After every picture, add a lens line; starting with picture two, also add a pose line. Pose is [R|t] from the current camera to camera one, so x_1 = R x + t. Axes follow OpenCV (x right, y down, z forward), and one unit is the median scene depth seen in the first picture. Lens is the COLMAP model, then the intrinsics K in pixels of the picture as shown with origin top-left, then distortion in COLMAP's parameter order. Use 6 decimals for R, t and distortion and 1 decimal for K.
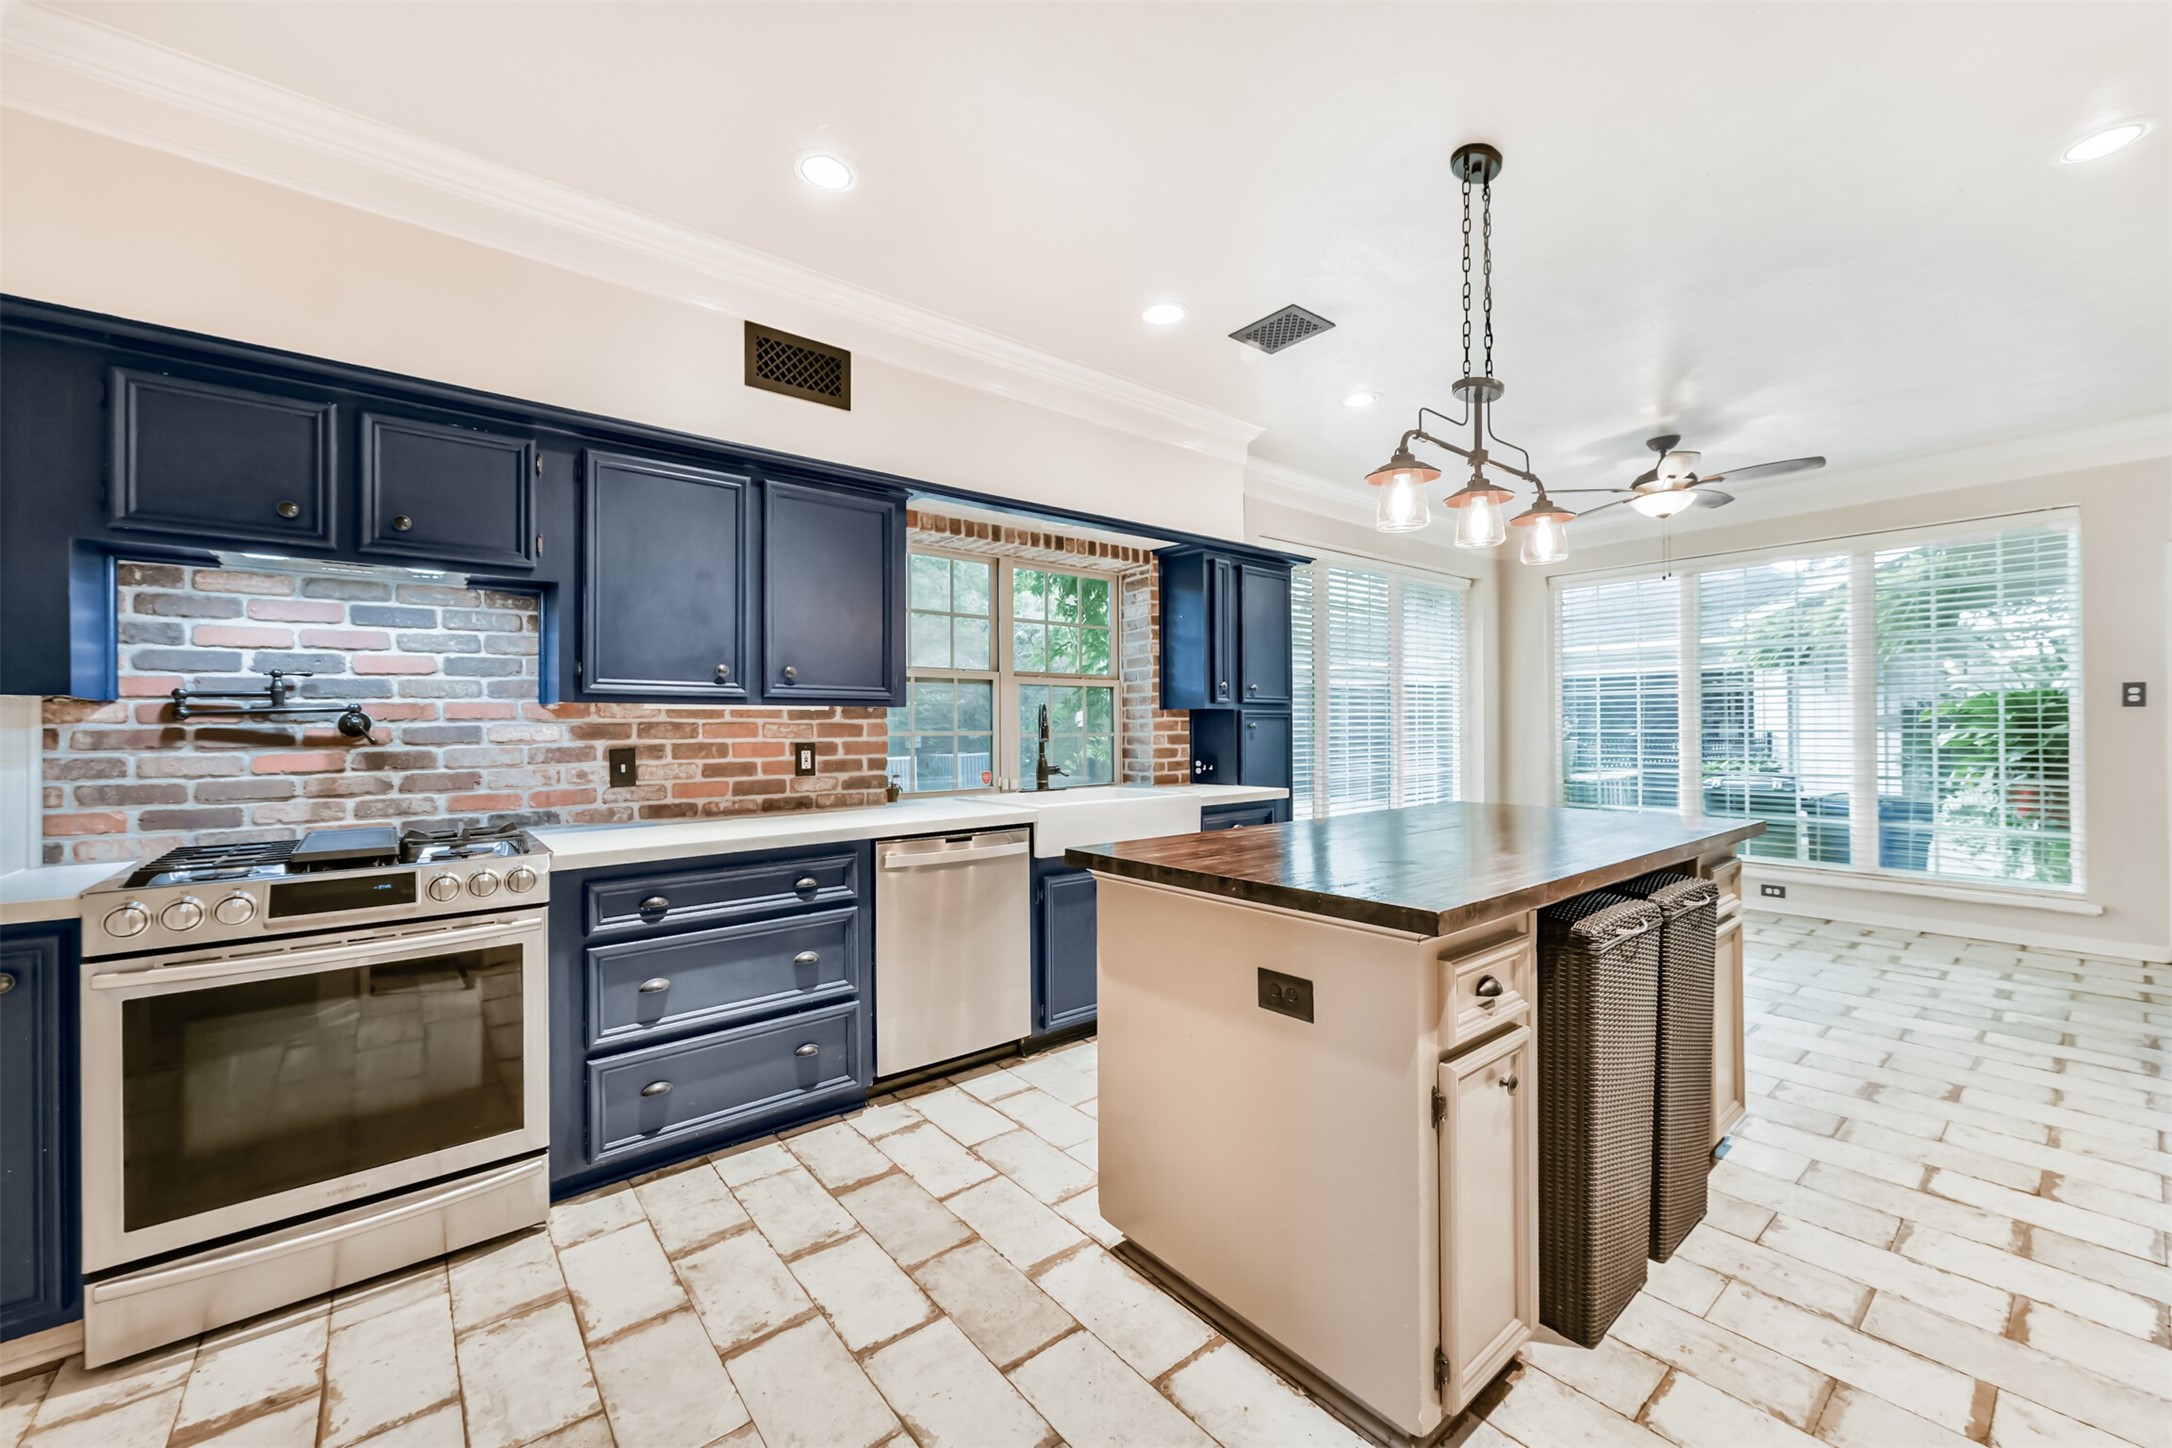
lens RADIAL K [[843.6, 0, 1082.5], [0, 843.6, 727.5], [0, 0, 1]] dist [-0.000250, 0.000032]
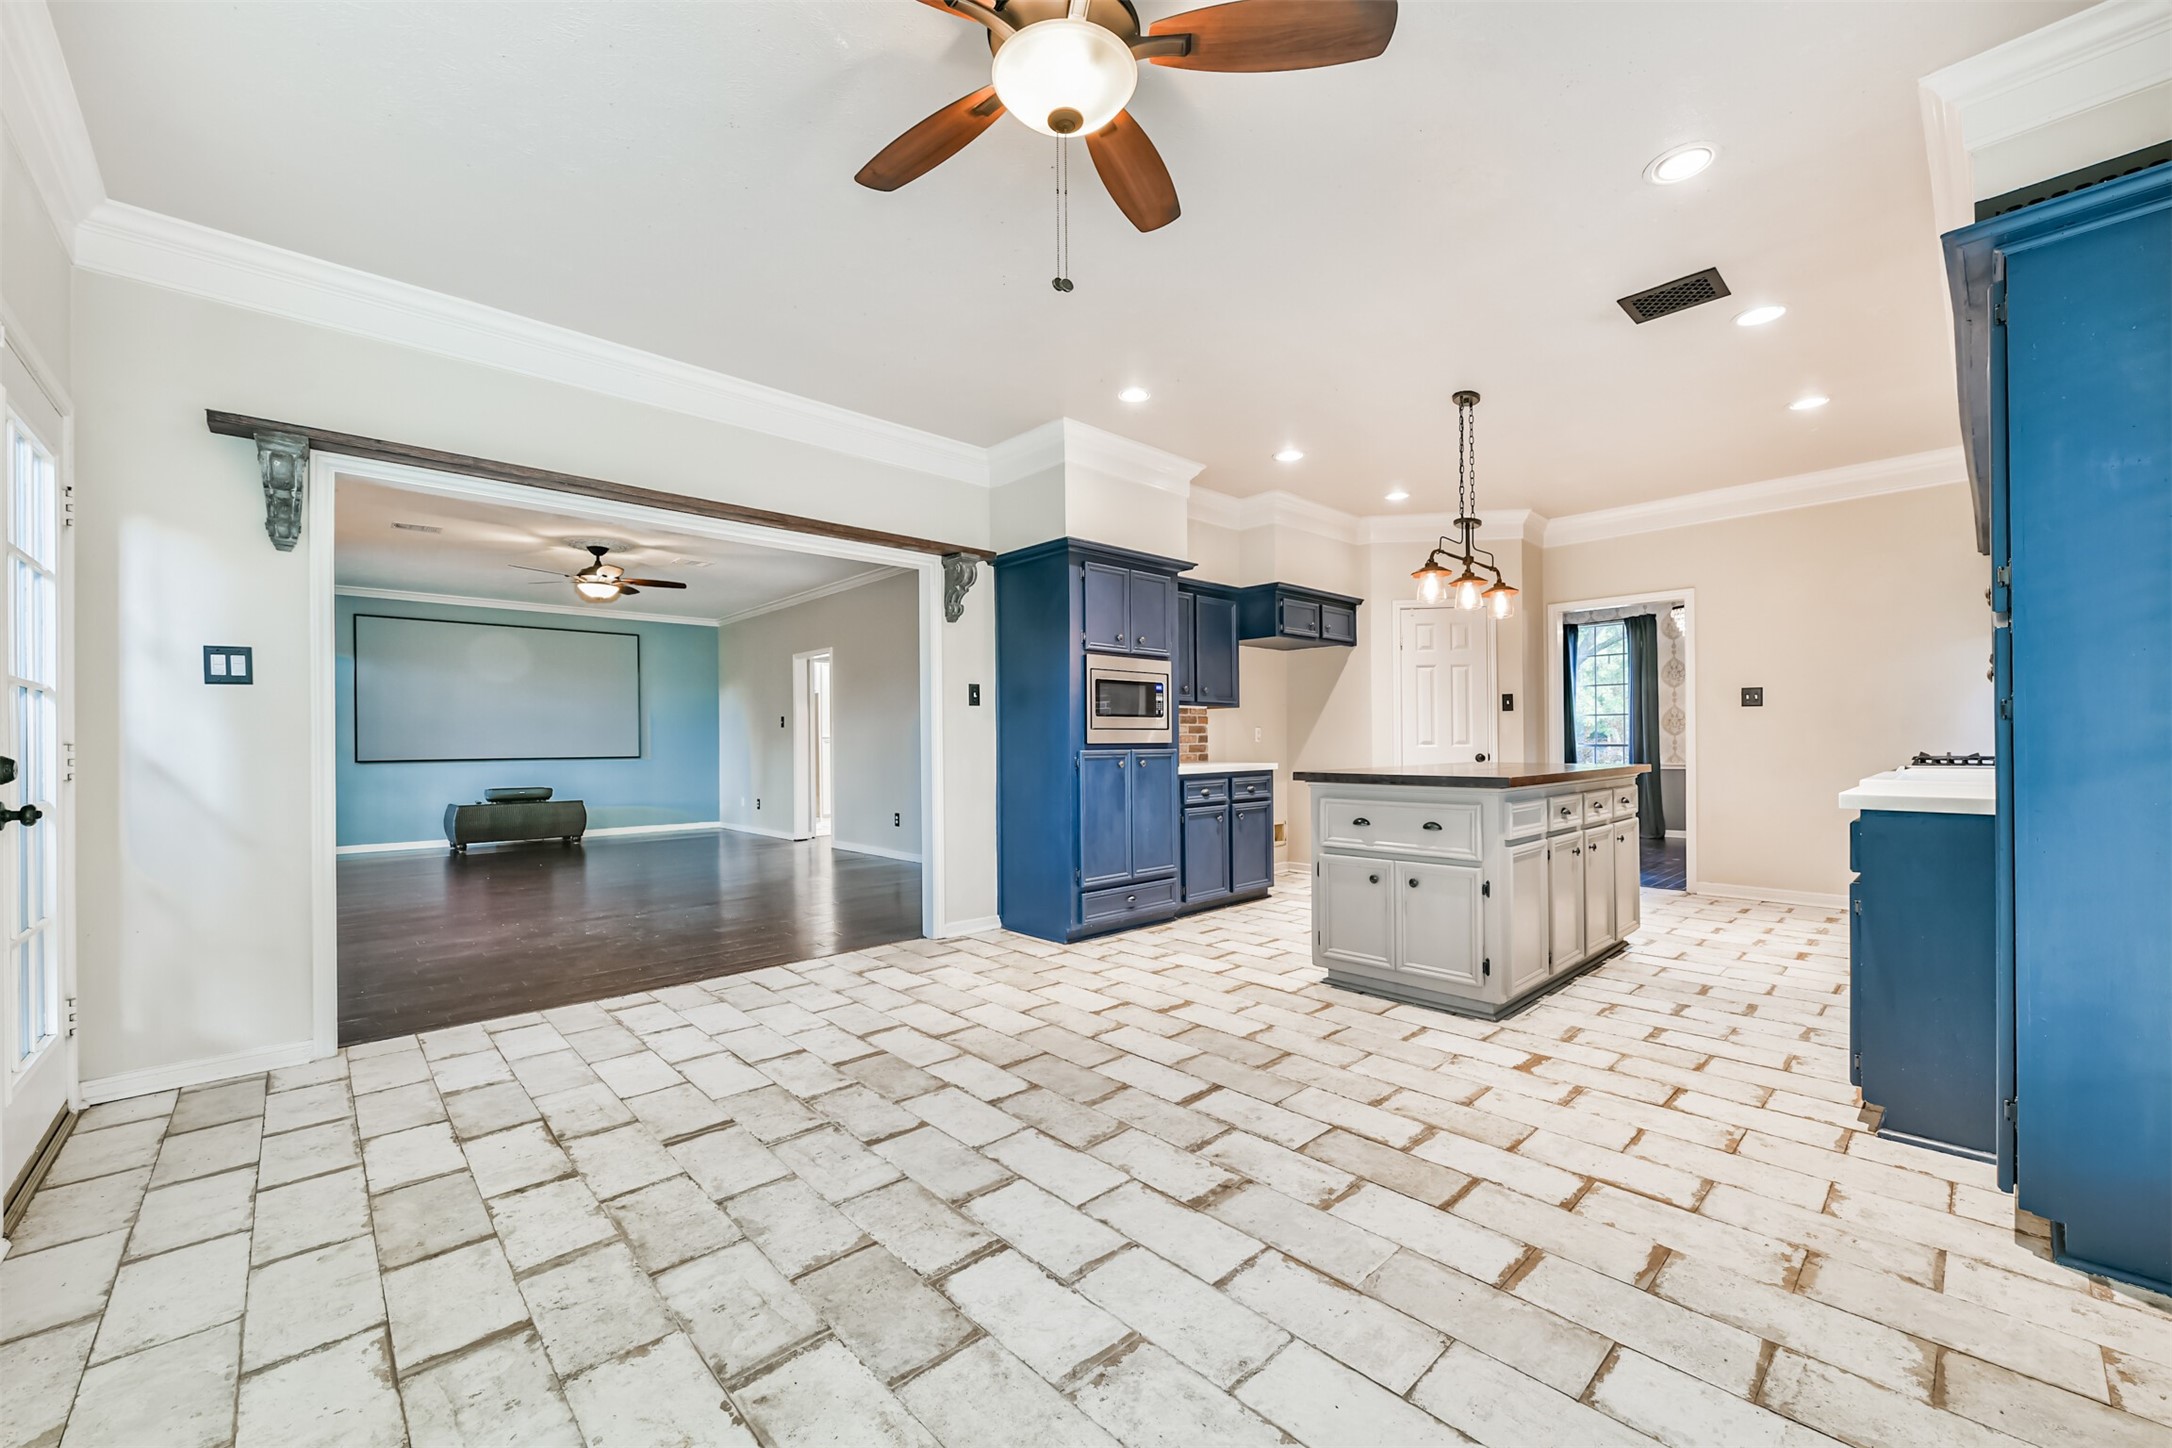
lens RADIAL K [[843.2, 0, 1099.1], [0, 843.2, 736.5], [0, 0, 1]] dist [0.001021, 0.000012]
pose [[-0.996867, 0.013713, -0.077898, 0.728397], [0.014022, 0.999896, -0.003422, 0.026520], [0.077843, -0.004504, -0.996955, 1.422327]]
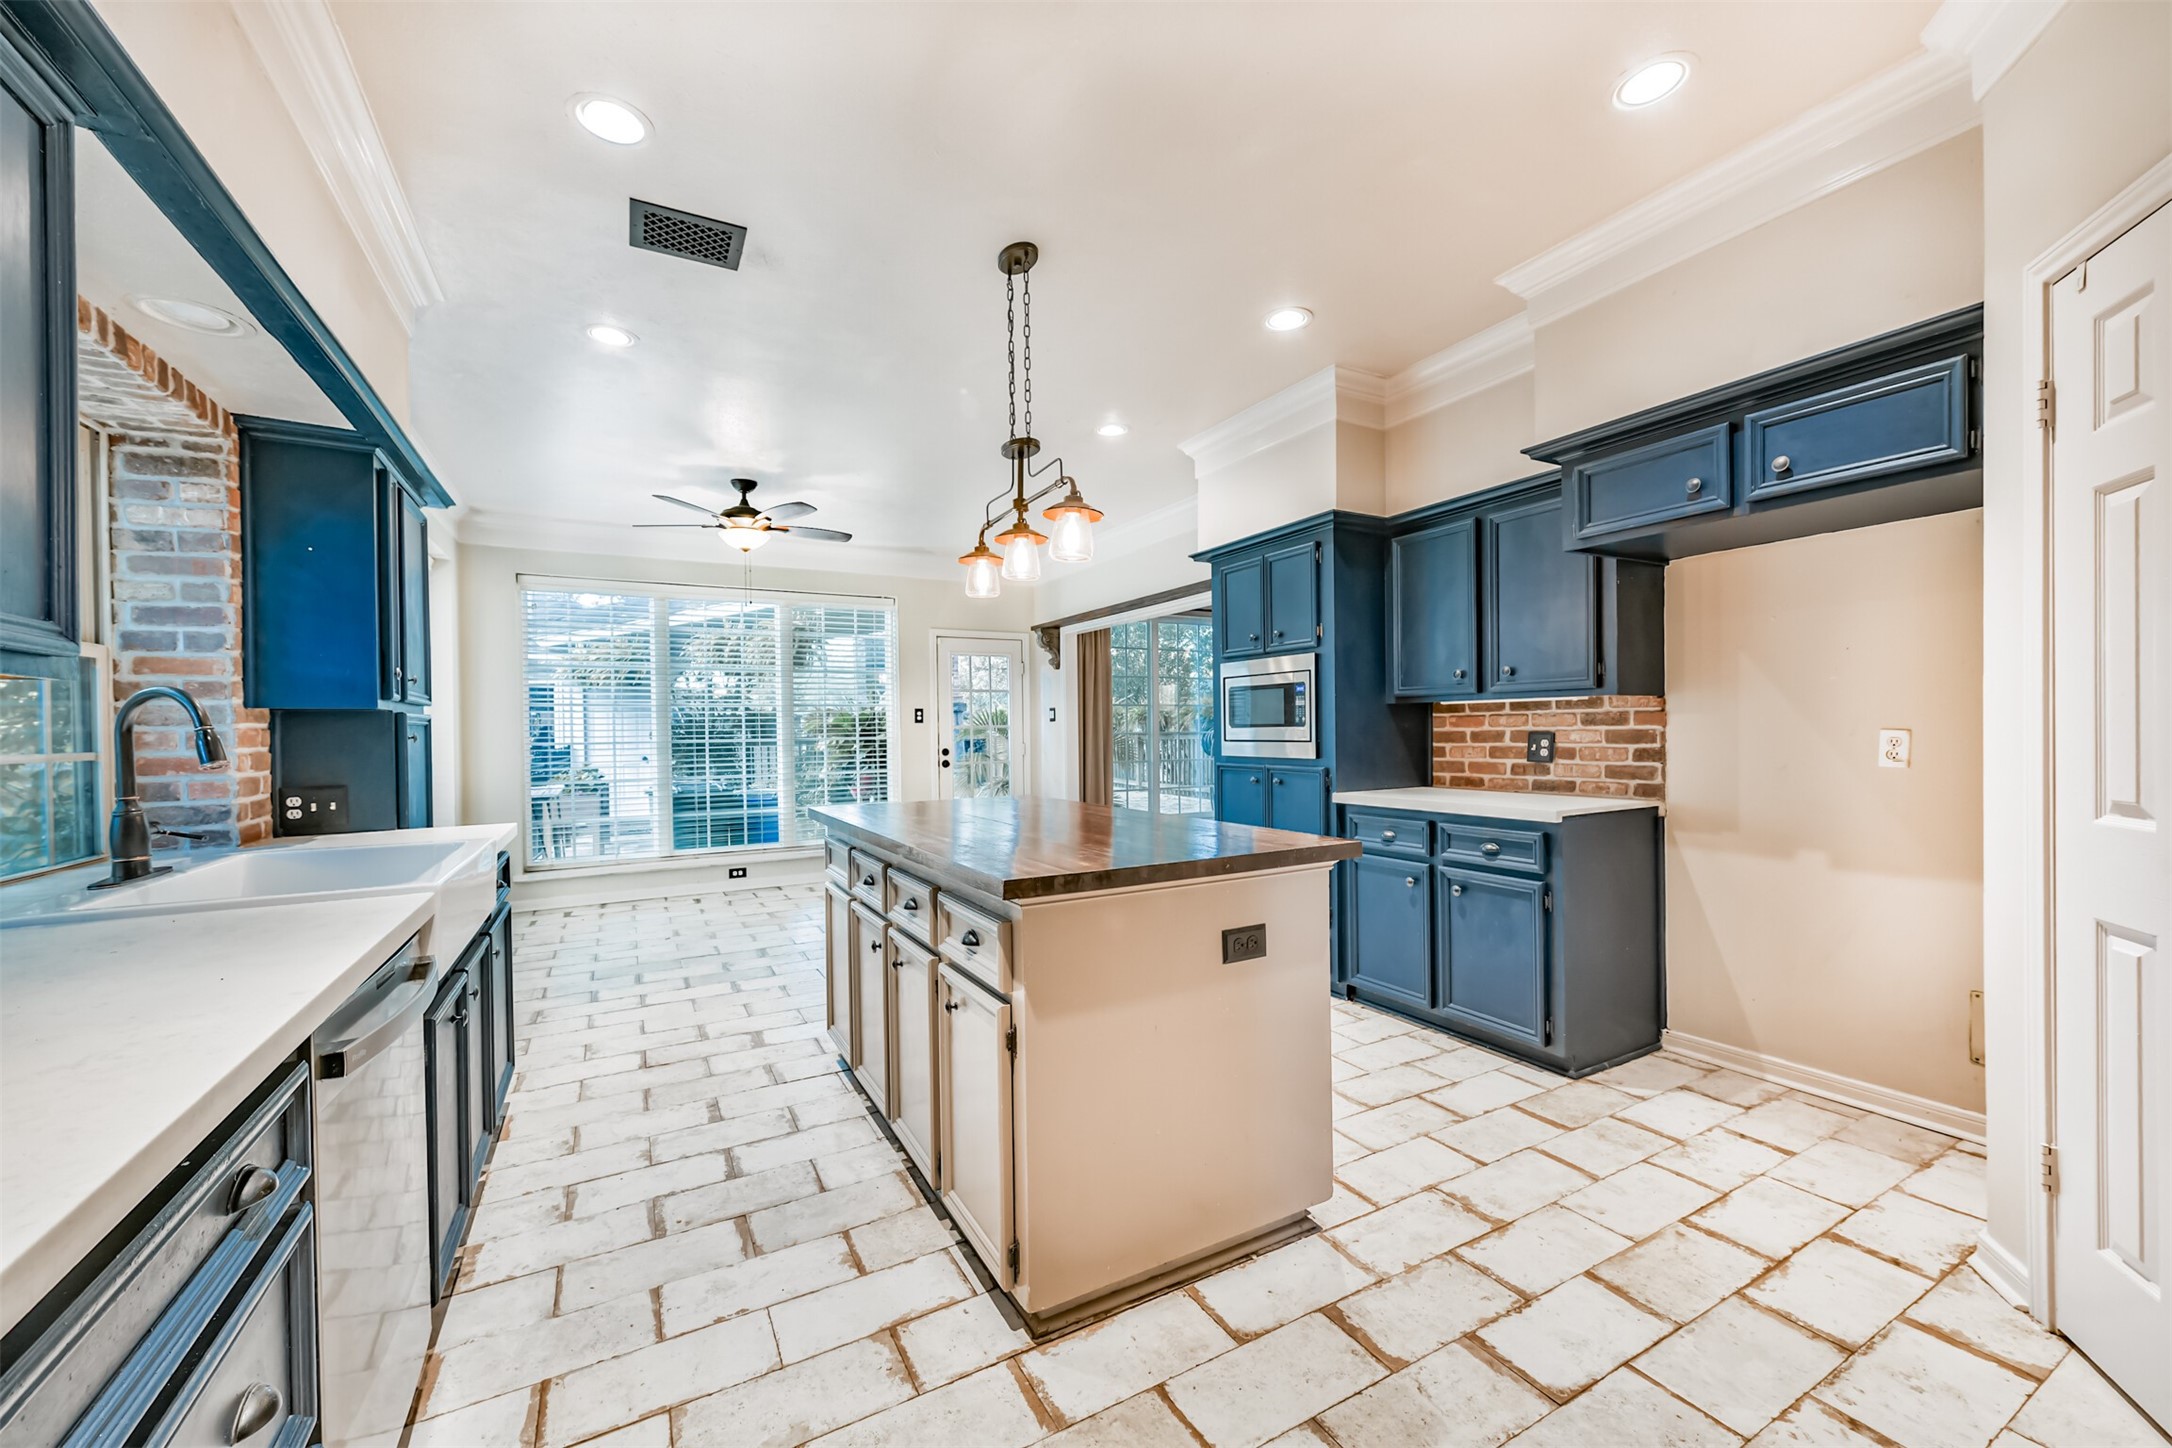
lens RADIAL K [[843.2, 0, 1099.1], [0, 843.2, 736.5], [0, 0, 1]] dist [0.001021, 0.000012]
pose [[0.162701, -0.004436, 0.986665, -0.360865], [0.014205, 0.999897, 0.002153, 0.004072], [-0.986573, 0.013665, 0.162747, 0.362951]]
